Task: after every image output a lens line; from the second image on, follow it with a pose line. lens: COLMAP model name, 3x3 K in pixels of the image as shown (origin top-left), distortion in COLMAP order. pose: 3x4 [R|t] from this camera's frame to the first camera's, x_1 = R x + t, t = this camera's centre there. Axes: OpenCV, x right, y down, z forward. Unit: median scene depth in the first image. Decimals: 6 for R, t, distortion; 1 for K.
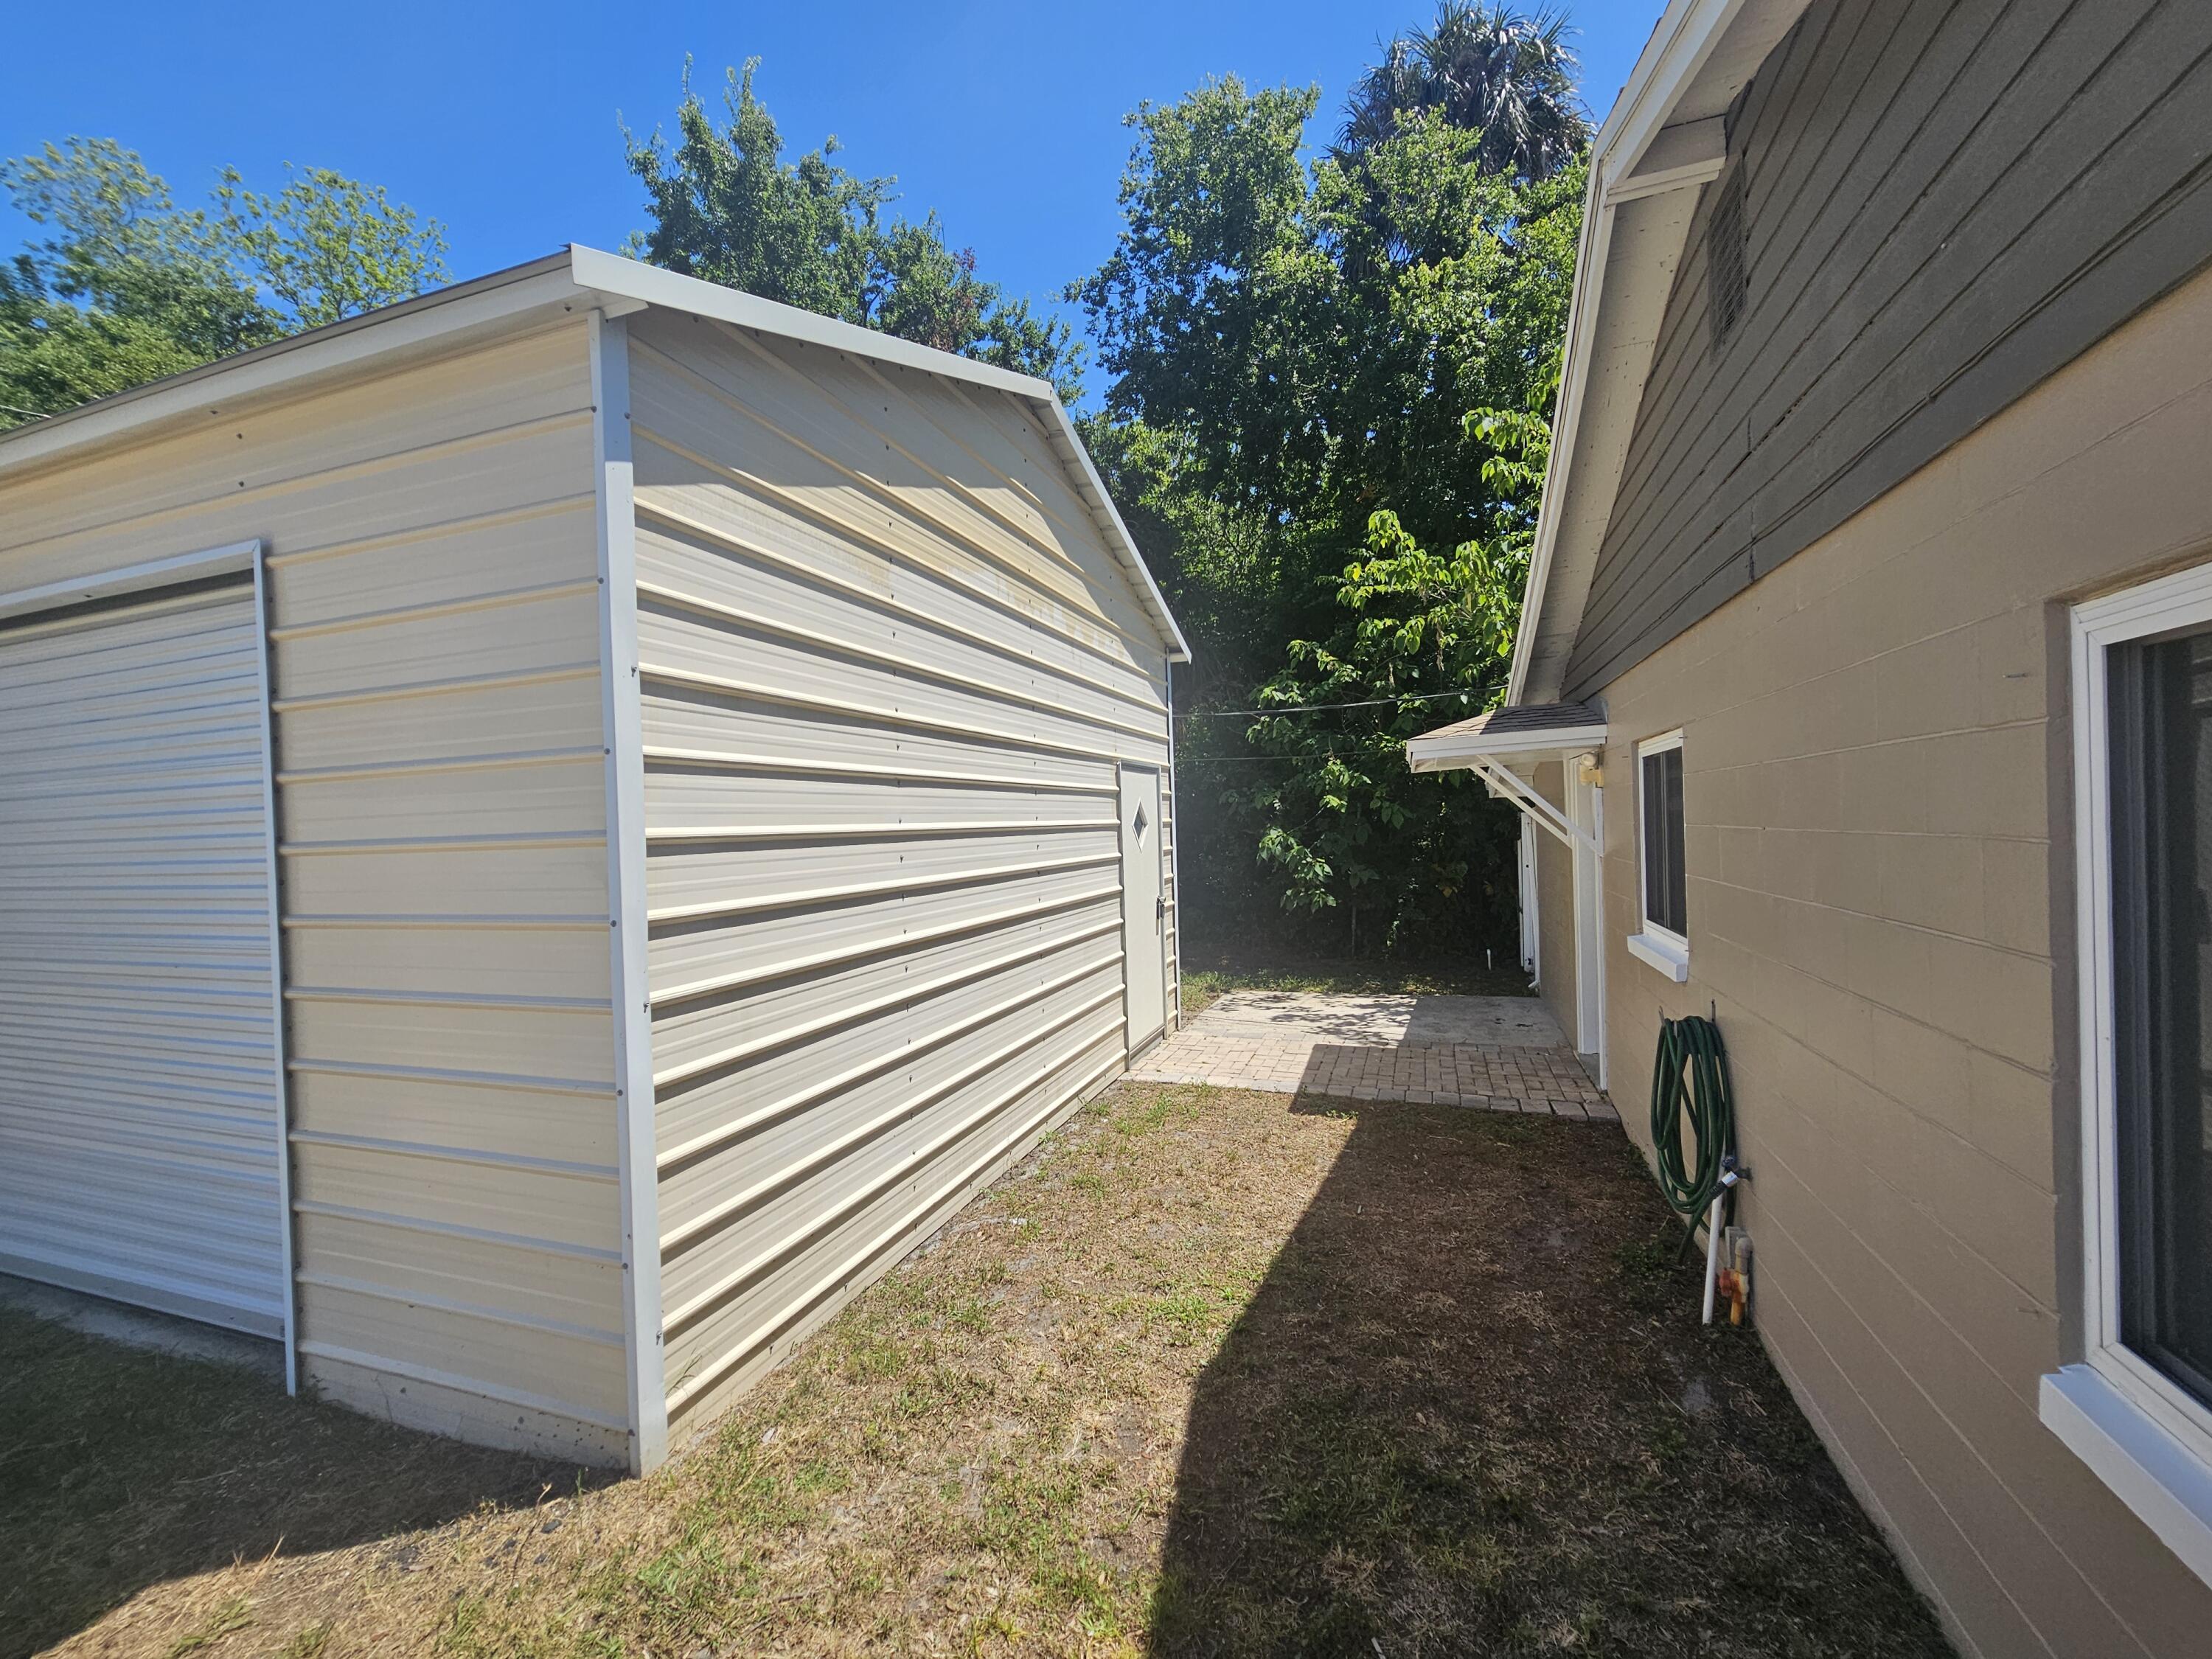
lens RADIAL K [[907.9, 0, 1112.0], [0, 907.9, 838.4], [0, 0, 1]] dist [0.000690, -0.000720]
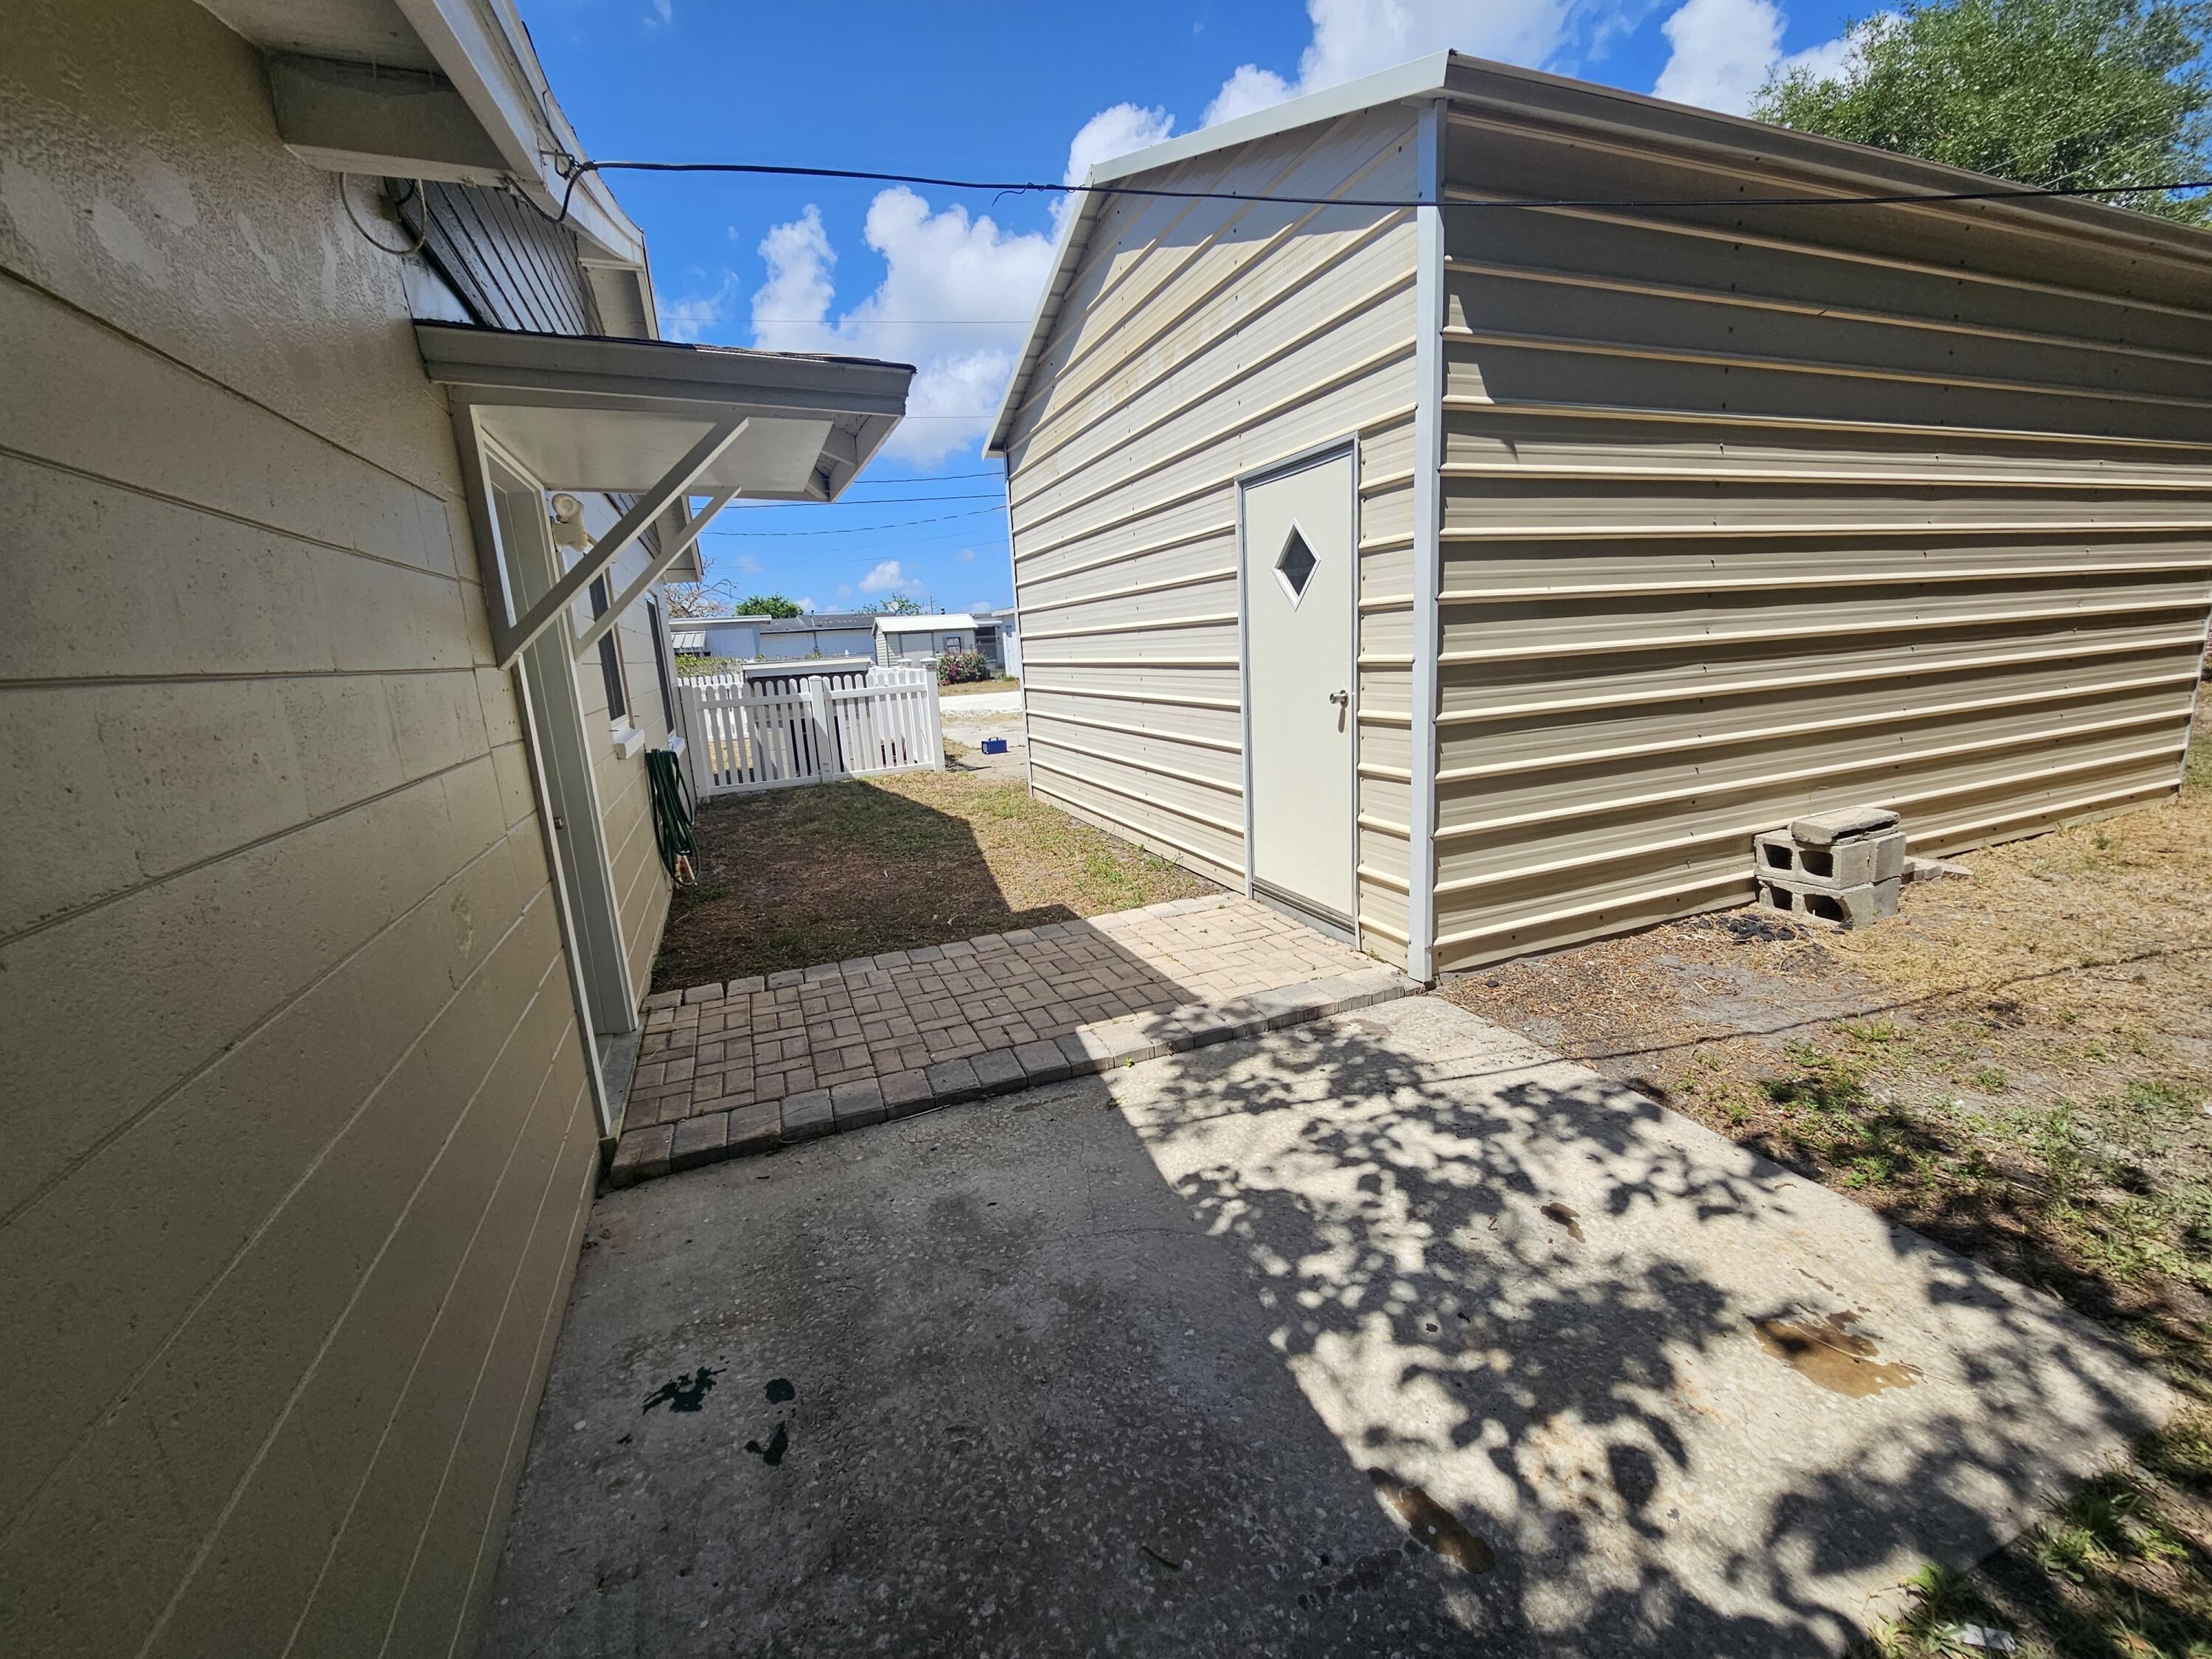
lens RADIAL K [[907.9, 0, 1100.0], [0, 907.9, 836.9], [0, 0, 1]] dist [0.000690, -0.000720]
pose [[-0.754736, 0.208759, -0.621927, 0.625115], [0.069029, 0.968027, 0.241162, 0.008676], [0.652386, 0.139083, -0.745016, 1.581757]]
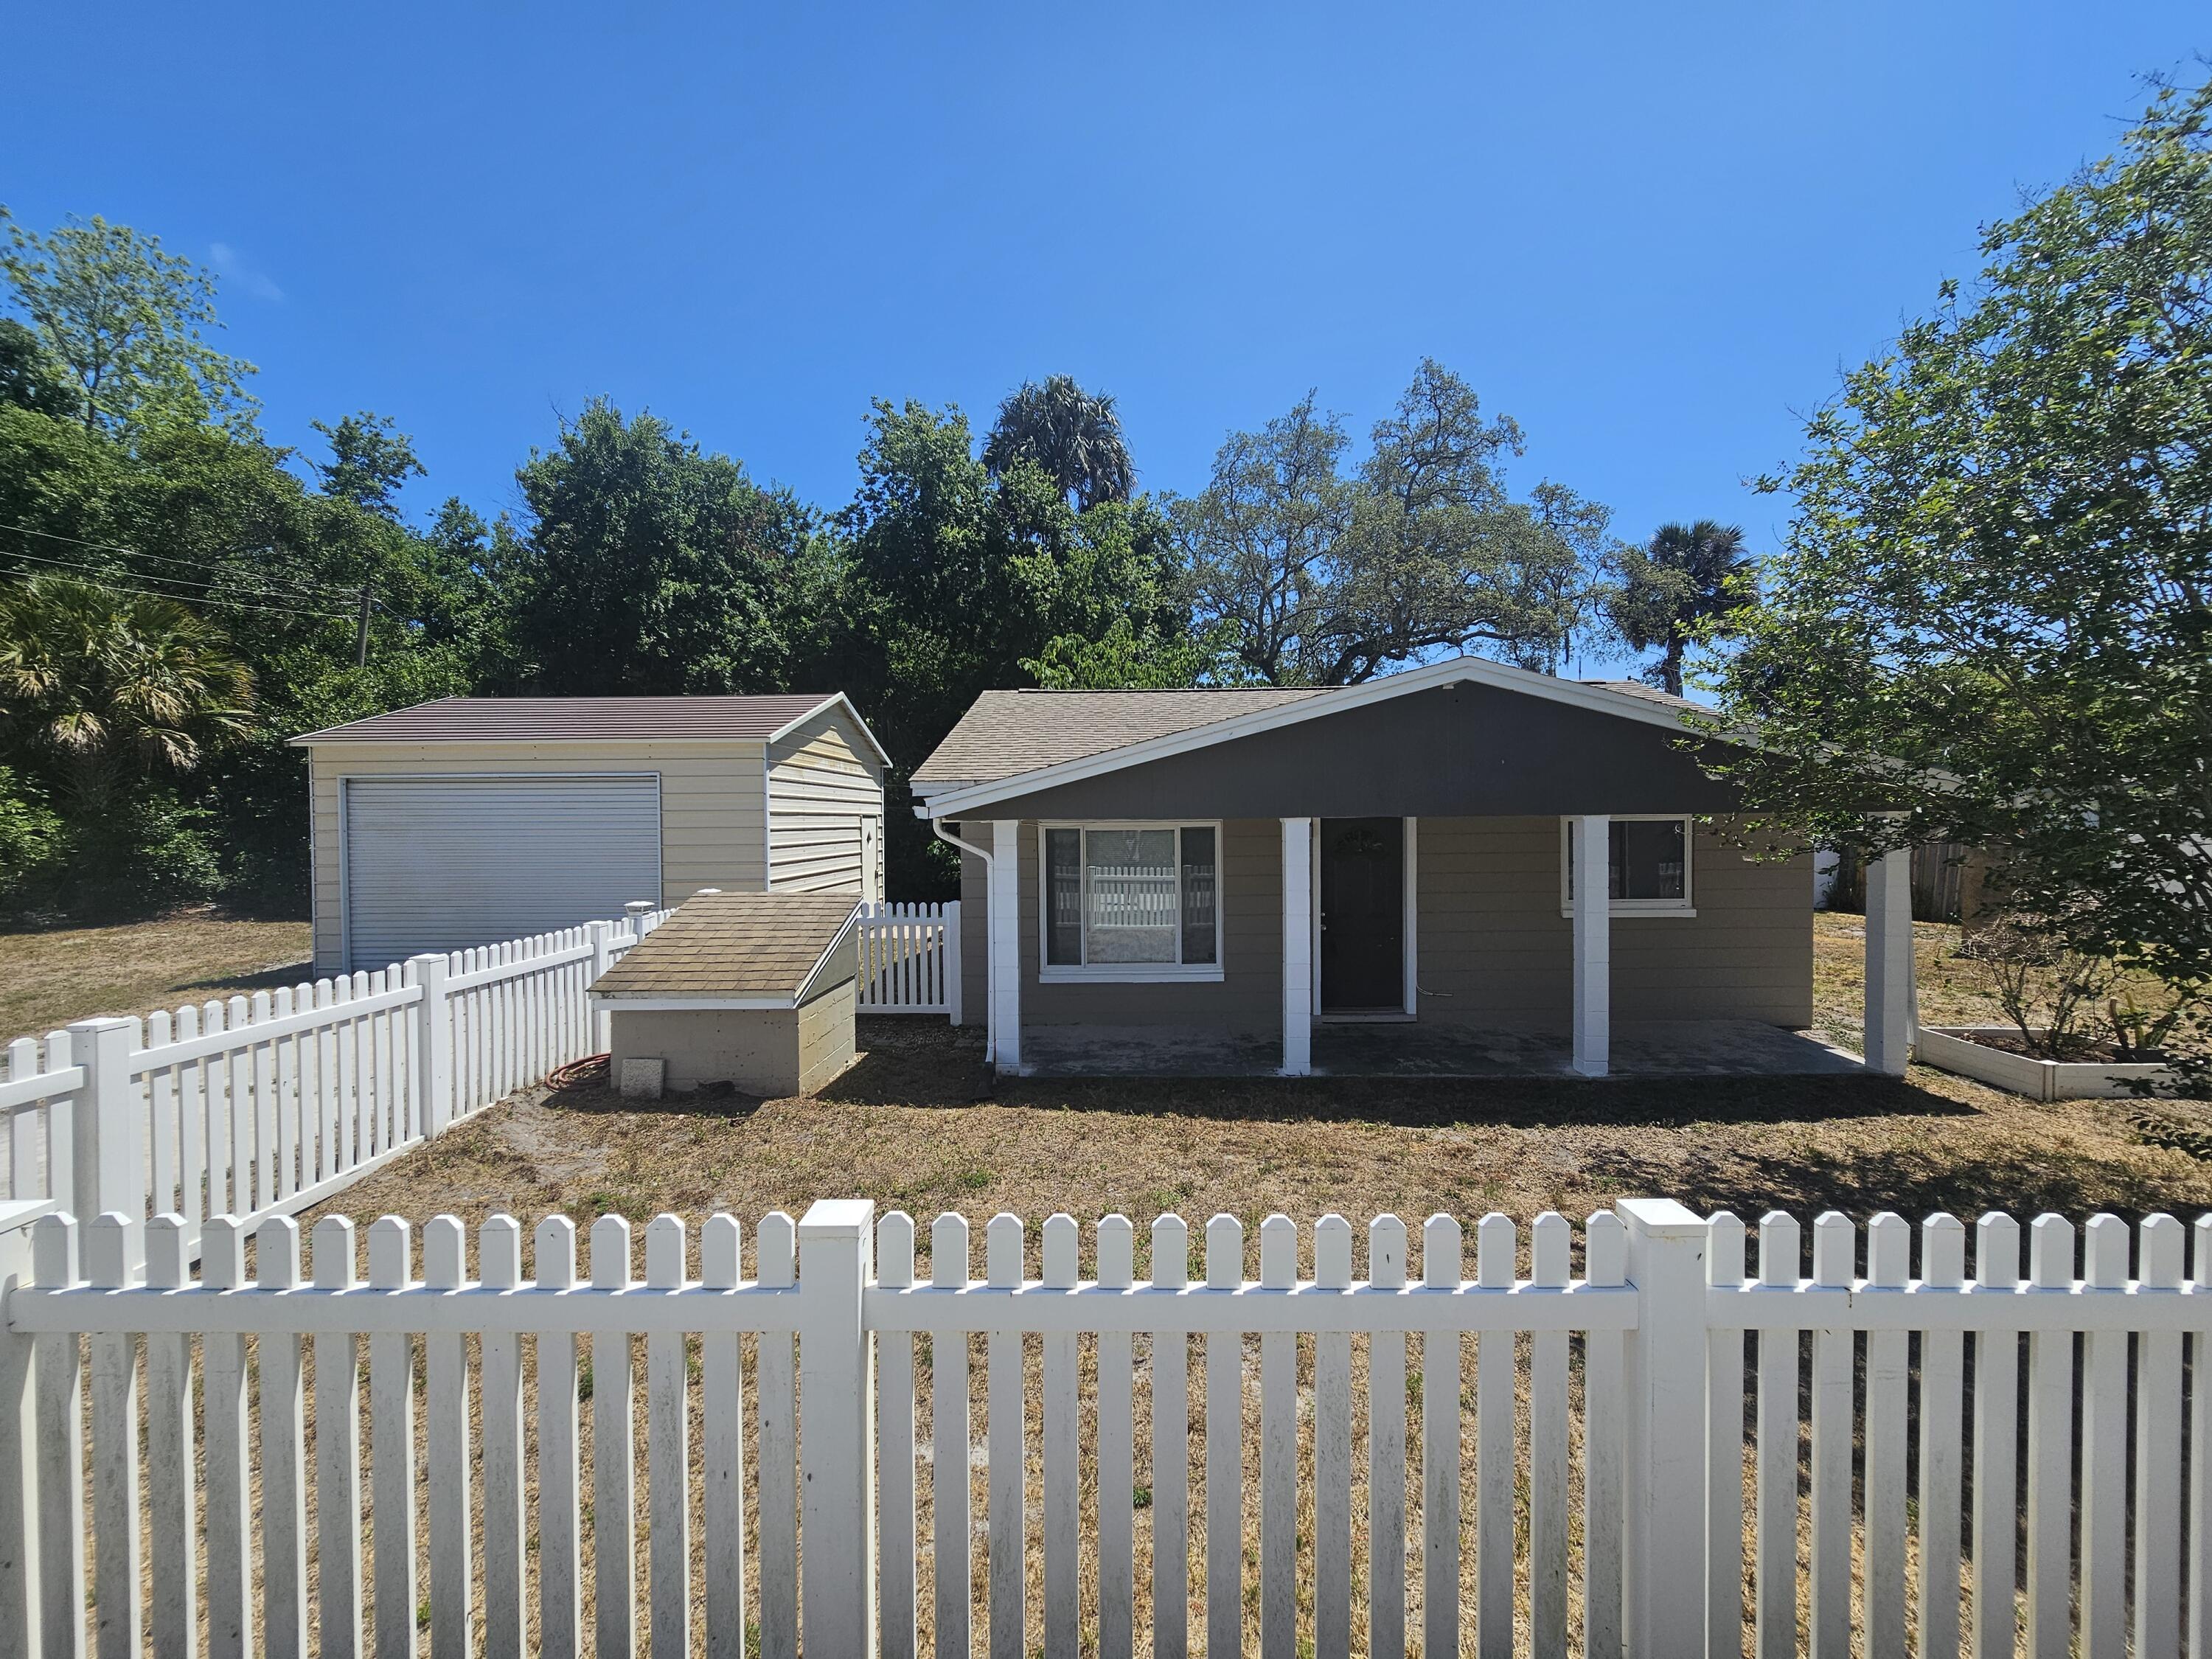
lens RADIAL K [[907.9, 0, 1106.6], [0, 907.9, 835.6], [0, 0, 1]] dist [0.000690, -0.000720]
pose [[0.952612, 0.021445, 0.303433, -0.087230], [-0.019901, 0.999768, -0.008181, -0.015522], [-0.303538, 0.001754, 0.952818, -1.299206]]
